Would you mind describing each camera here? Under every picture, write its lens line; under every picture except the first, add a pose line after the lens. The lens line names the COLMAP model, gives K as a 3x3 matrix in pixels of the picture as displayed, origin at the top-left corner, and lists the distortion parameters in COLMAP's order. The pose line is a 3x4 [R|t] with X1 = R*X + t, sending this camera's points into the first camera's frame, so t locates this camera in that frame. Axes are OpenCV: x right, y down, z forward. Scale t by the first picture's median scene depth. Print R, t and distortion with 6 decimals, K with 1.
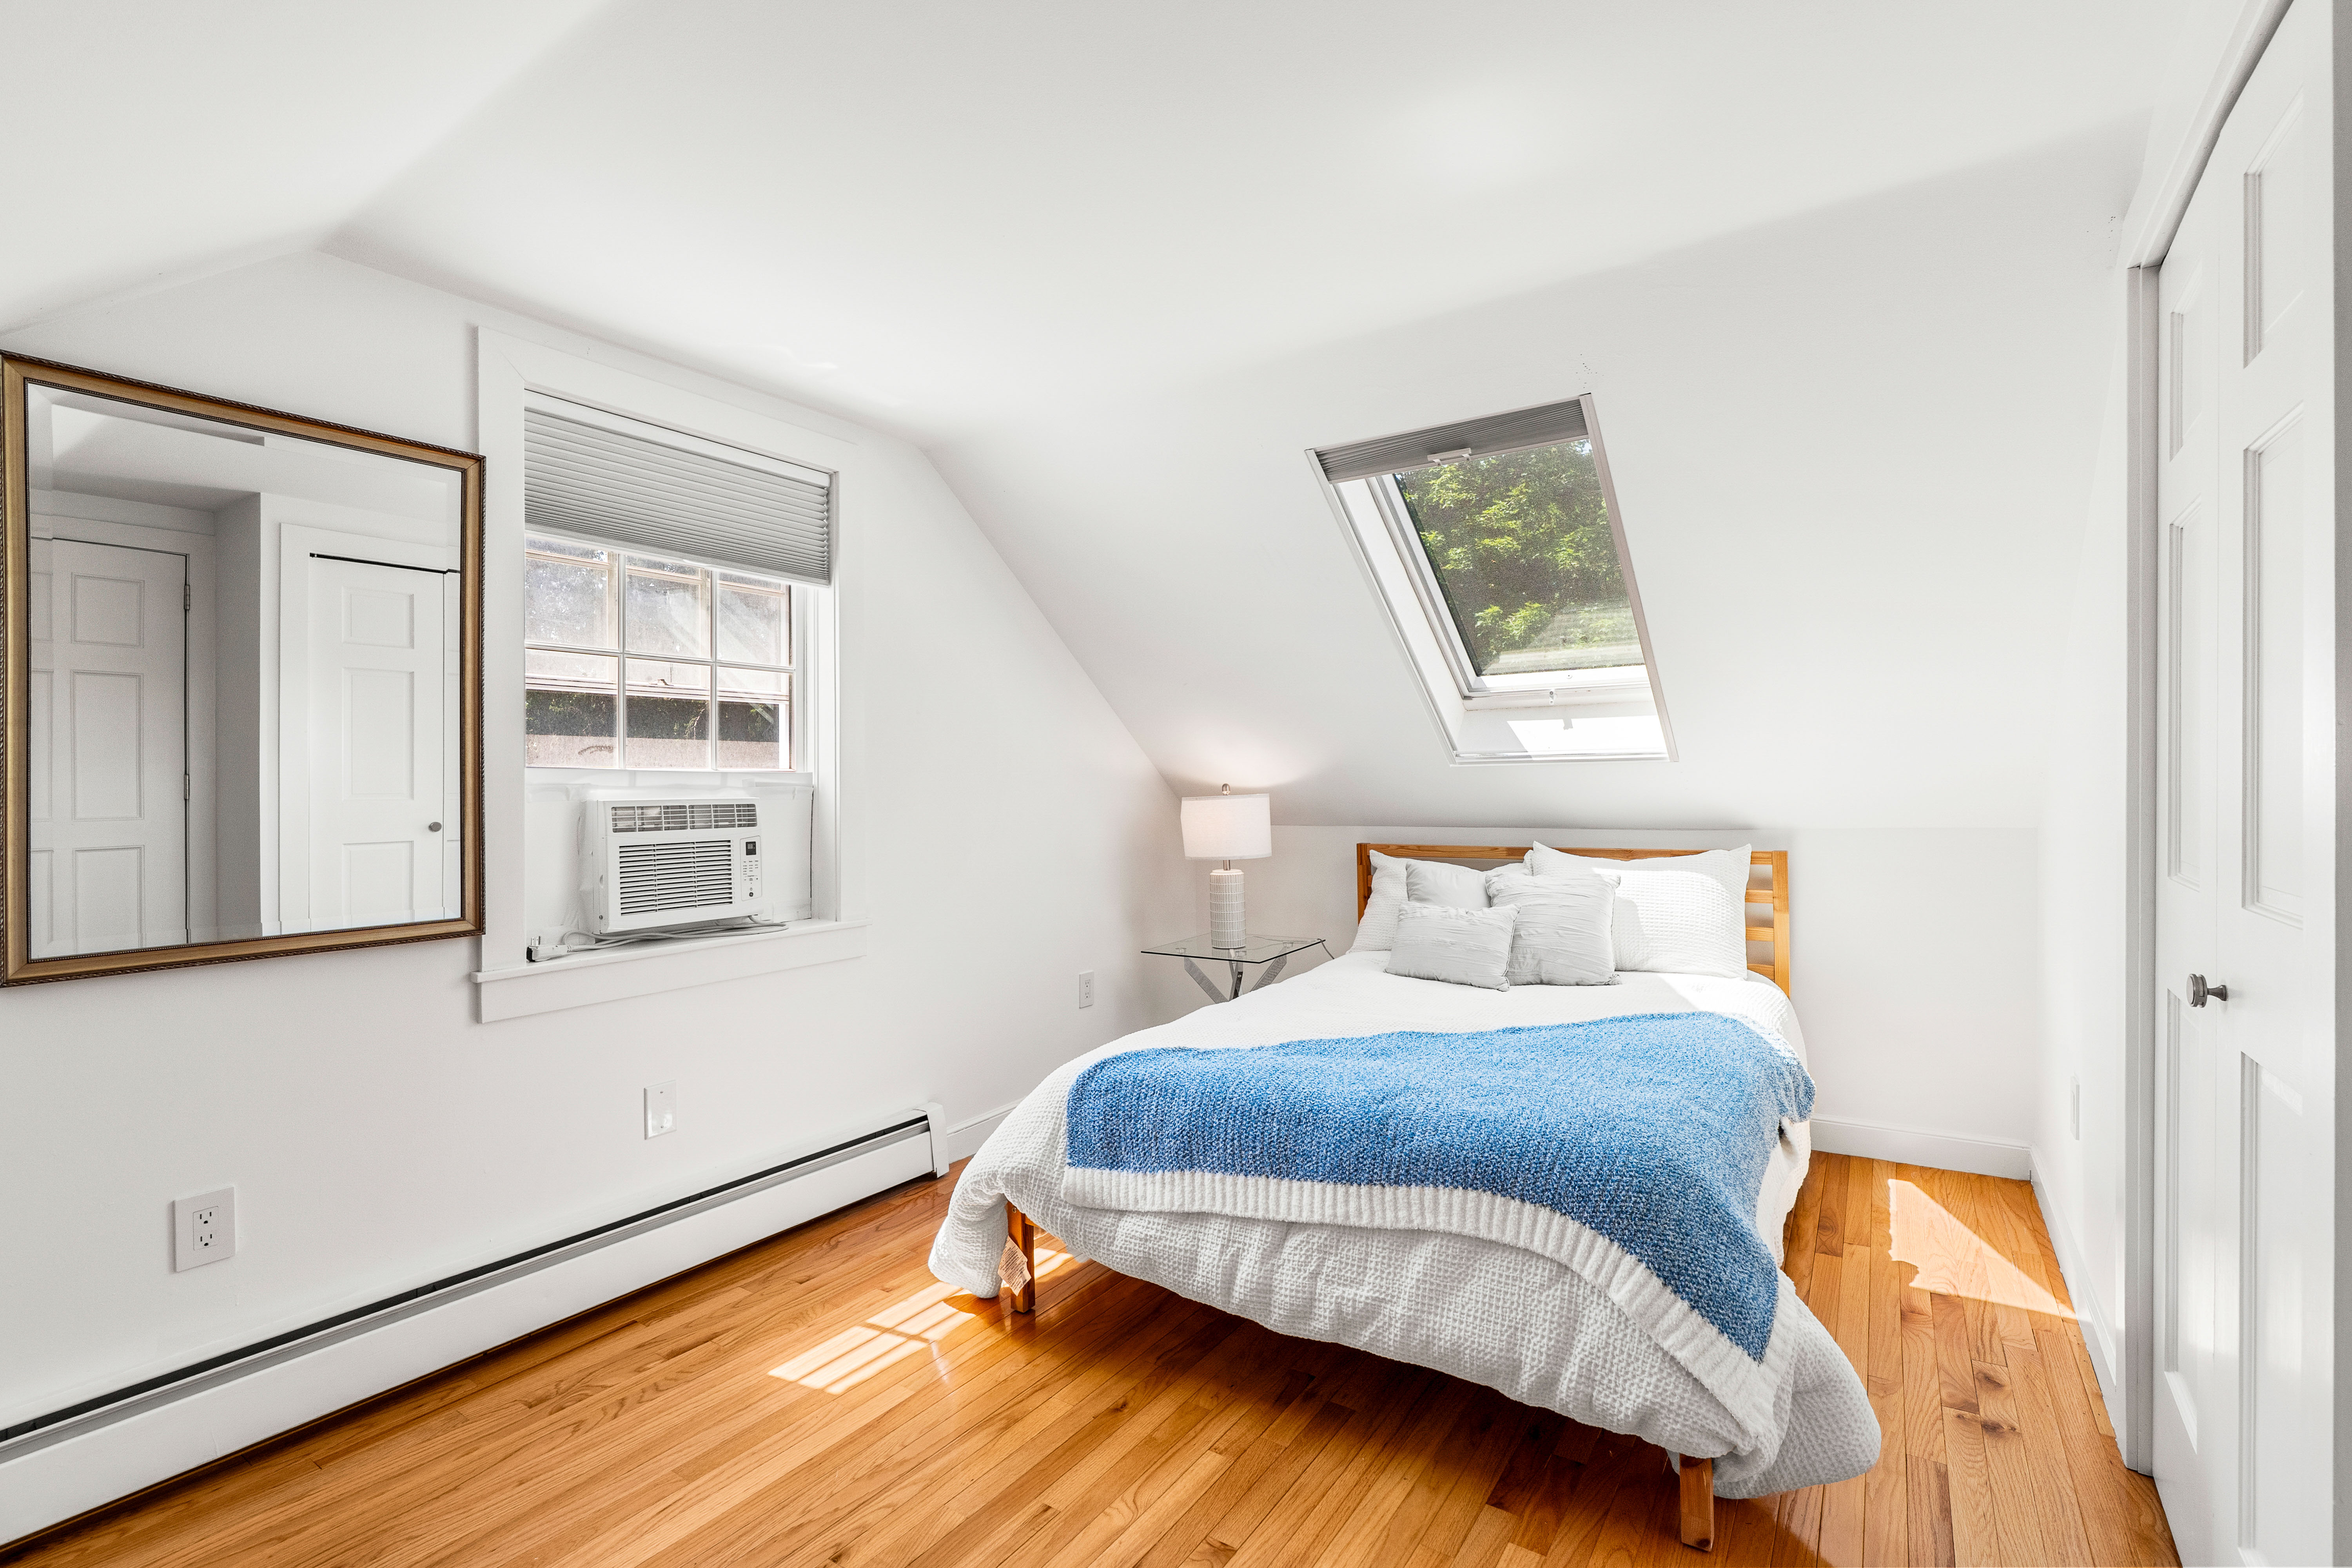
lens RADIAL K [[1088.5, 0, 1186.0], [0, 1088.5, 769.2], [0, 0, 1]] dist [-0.001175, 0.000048]
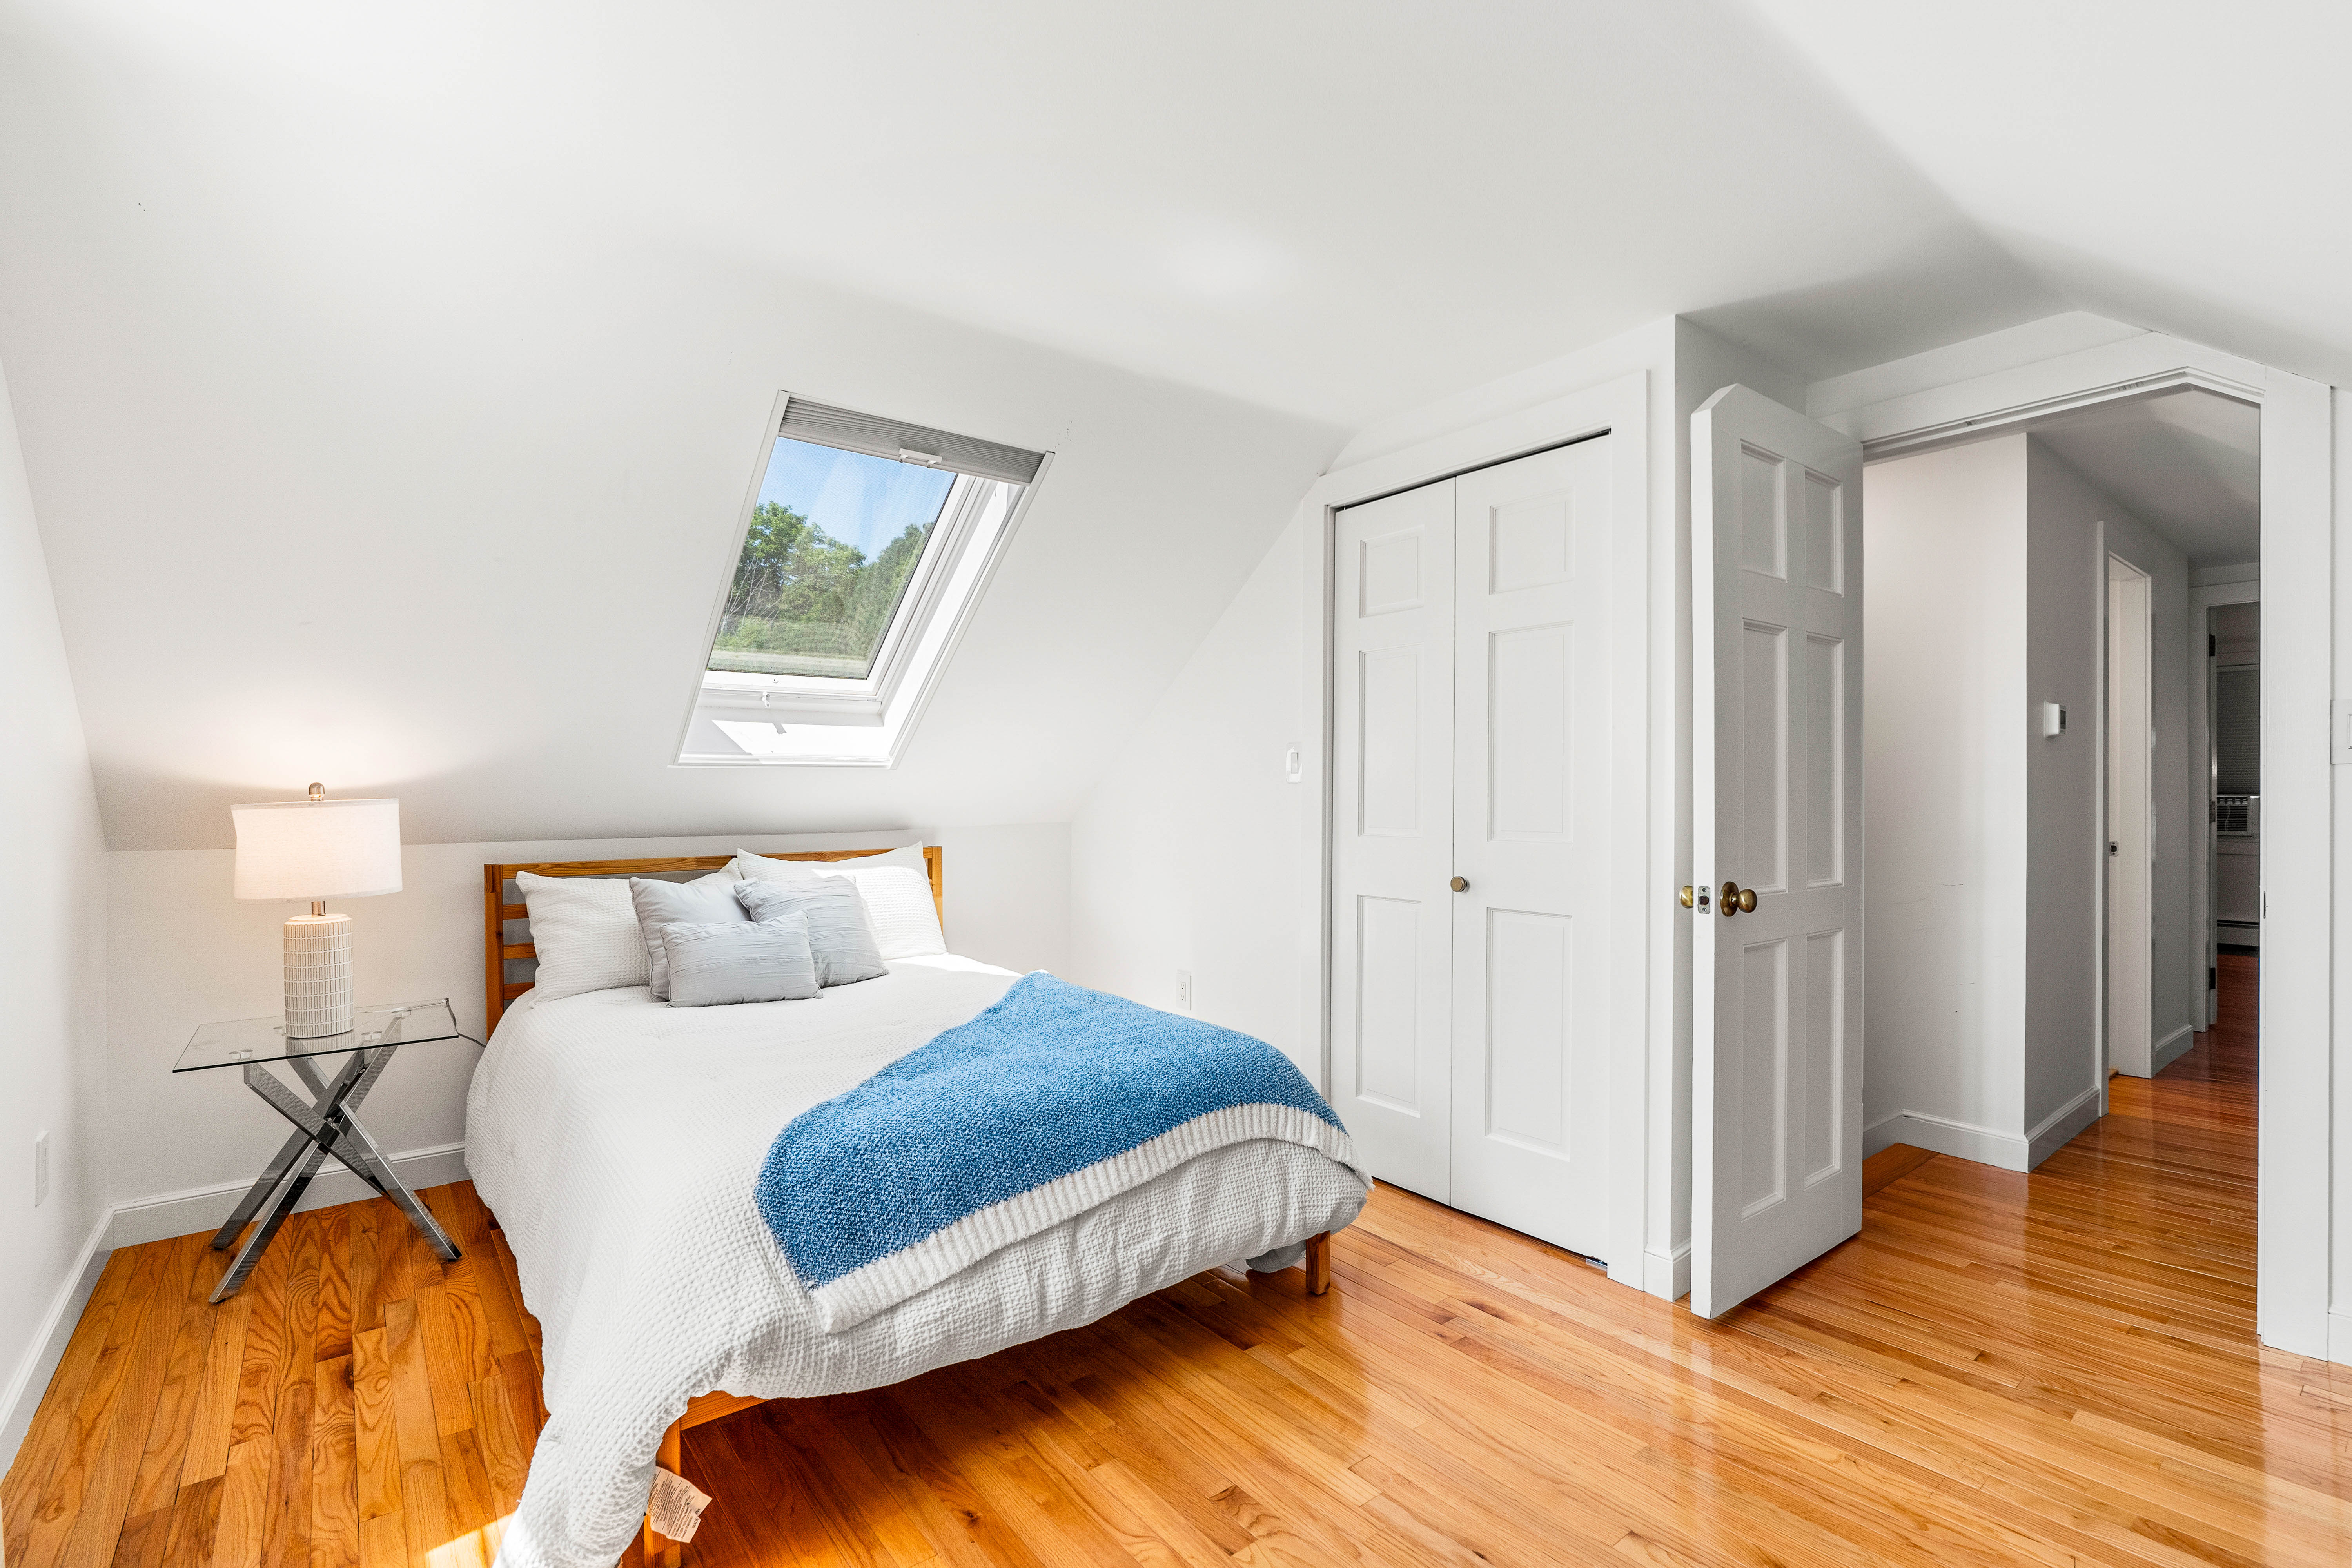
lens RADIAL K [[1080.3, 0, 1176.5], [0, 1080.3, 788.6], [0, 0, 1]] dist [-0.008552, 0.000475]
pose [[0.295092, 0.015224, 0.955347, -0.818058], [-0.011223, 0.999859, -0.012467, 0.036389], [-0.955403, -0.007043, 0.295222, 0.614960]]
